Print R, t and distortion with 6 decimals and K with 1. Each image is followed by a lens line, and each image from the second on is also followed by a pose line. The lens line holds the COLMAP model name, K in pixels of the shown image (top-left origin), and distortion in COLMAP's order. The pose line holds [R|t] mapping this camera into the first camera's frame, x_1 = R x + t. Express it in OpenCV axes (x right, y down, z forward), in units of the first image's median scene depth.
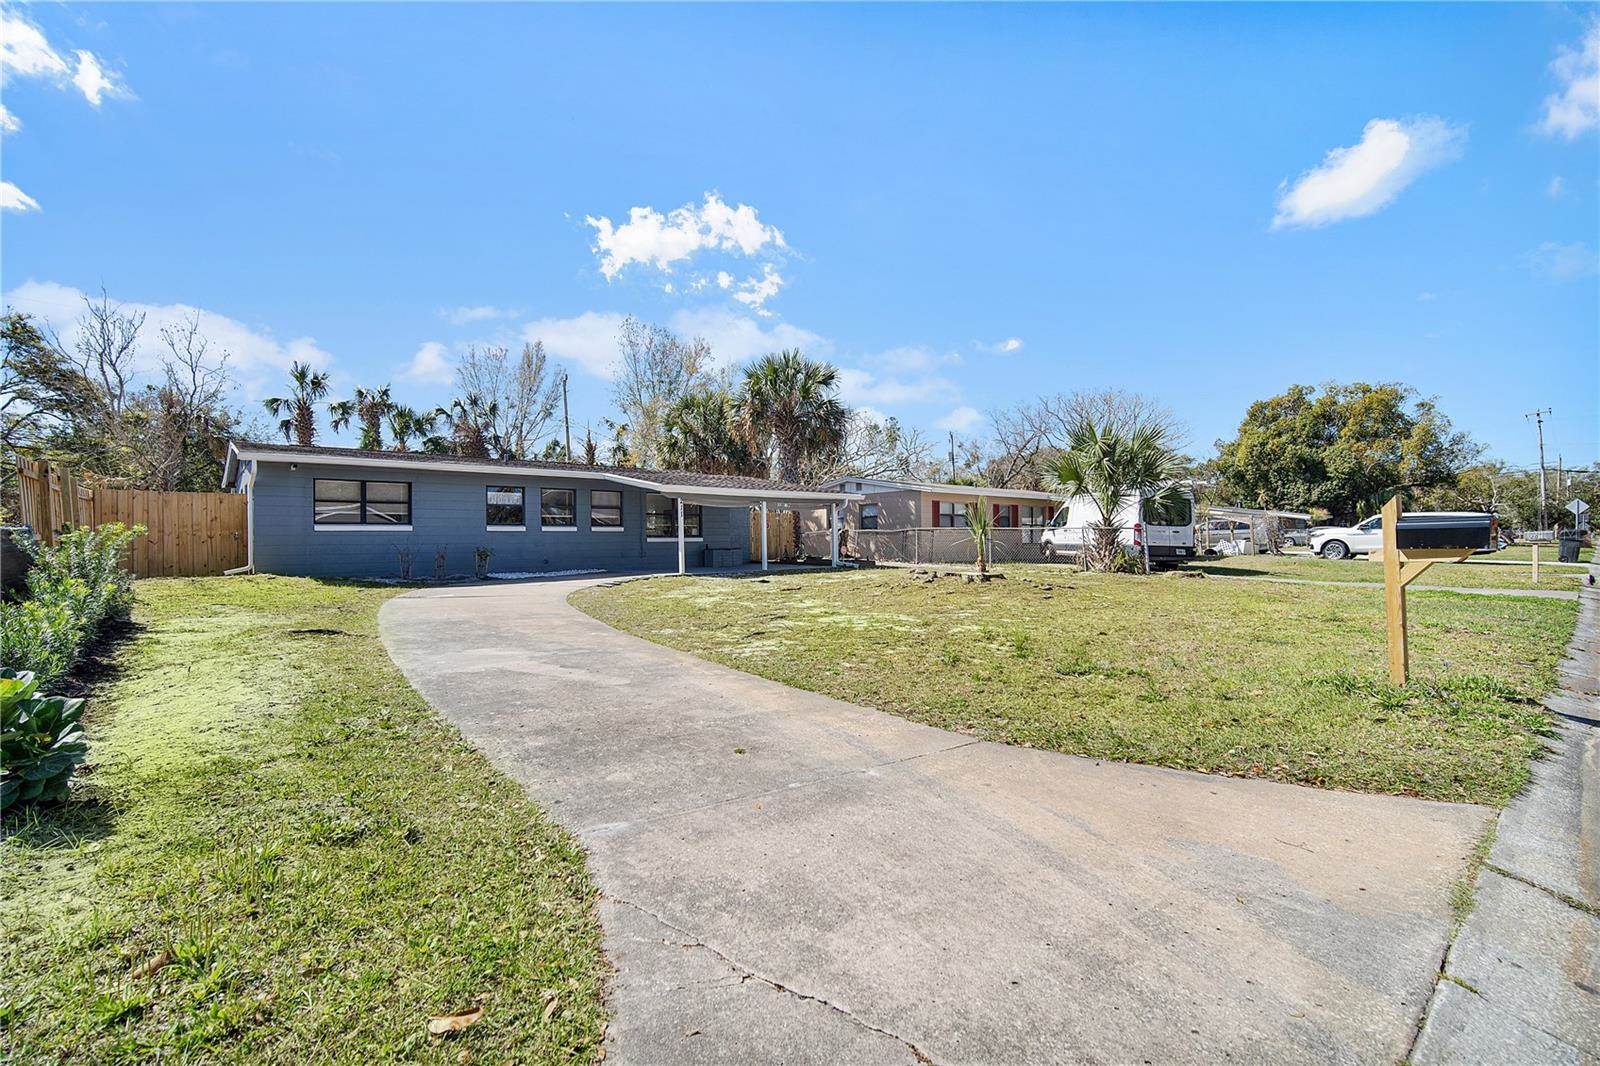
lens RADIAL K [[701.2, 0, 793.7], [0, 701.2, 538.5], [0, 0, 1]] dist [-0.000659, -0.000084]
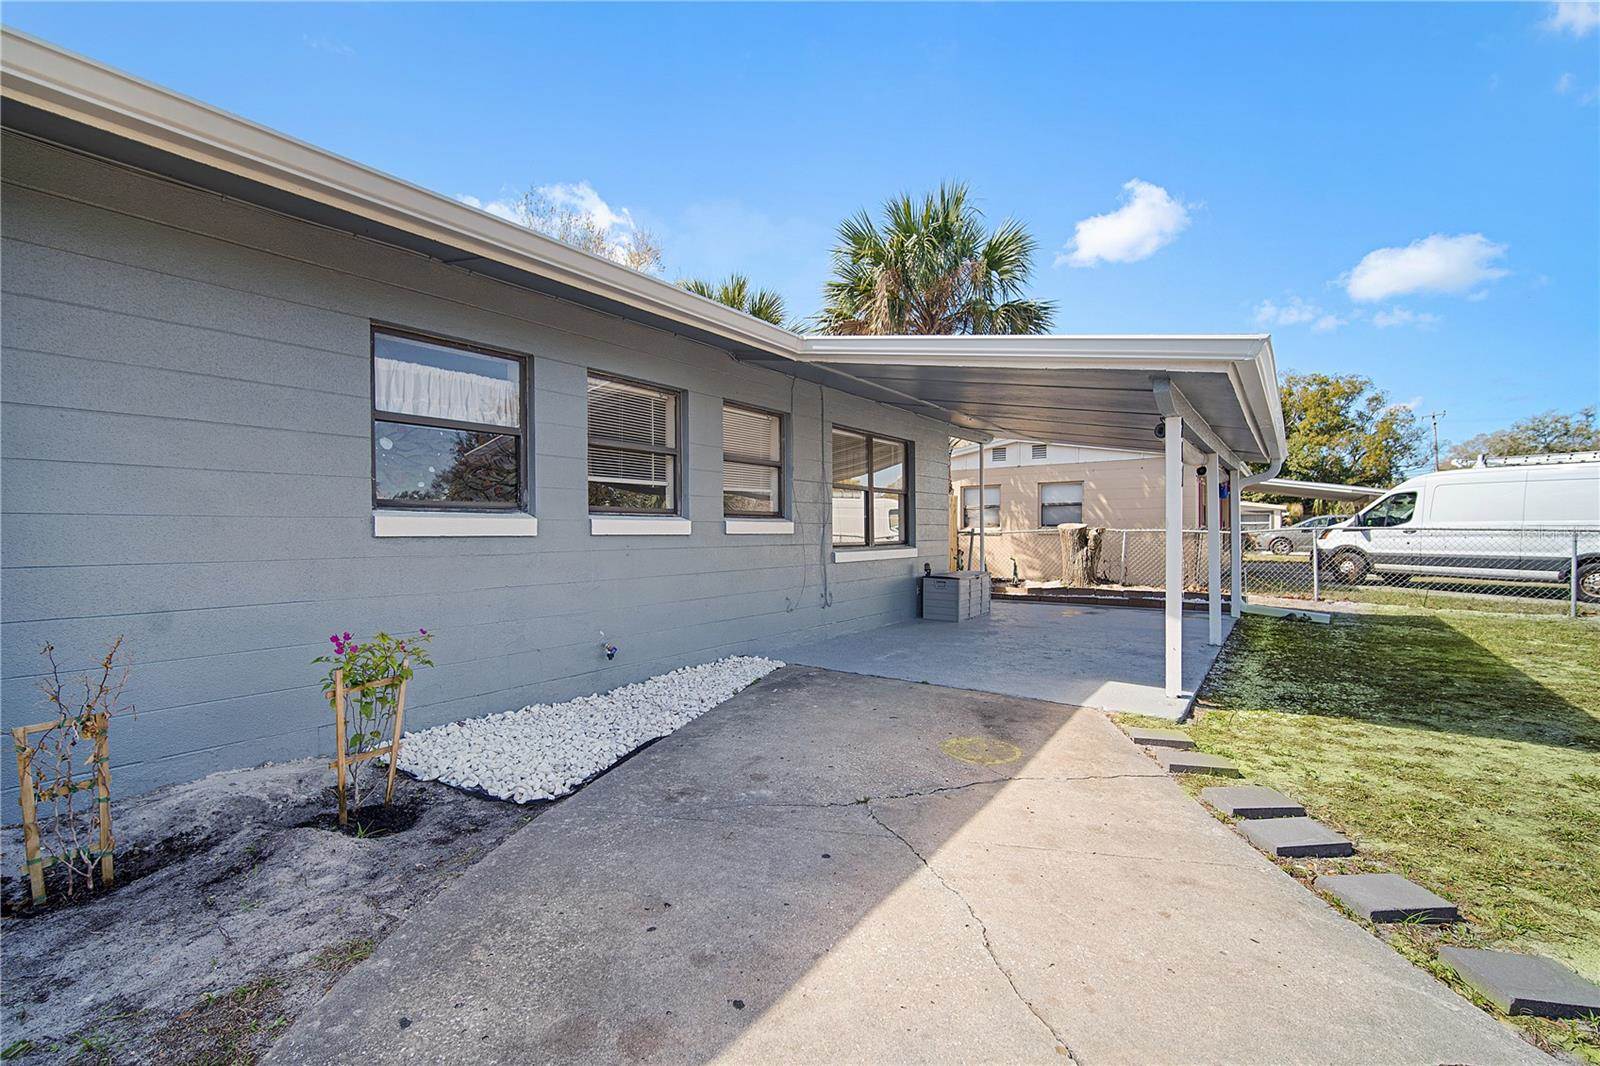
lens RADIAL K [[701.2, 0, 793.7], [0, 701.2, 538.5], [0, 0, 1]] dist [-0.000659, -0.000084]
pose [[0.973943, -0.000264, 0.226795, -0.315962], [-0.001597, 0.999967, 0.008023, -0.010962], [-0.226789, -0.008176, 0.973910, 0.671308]]
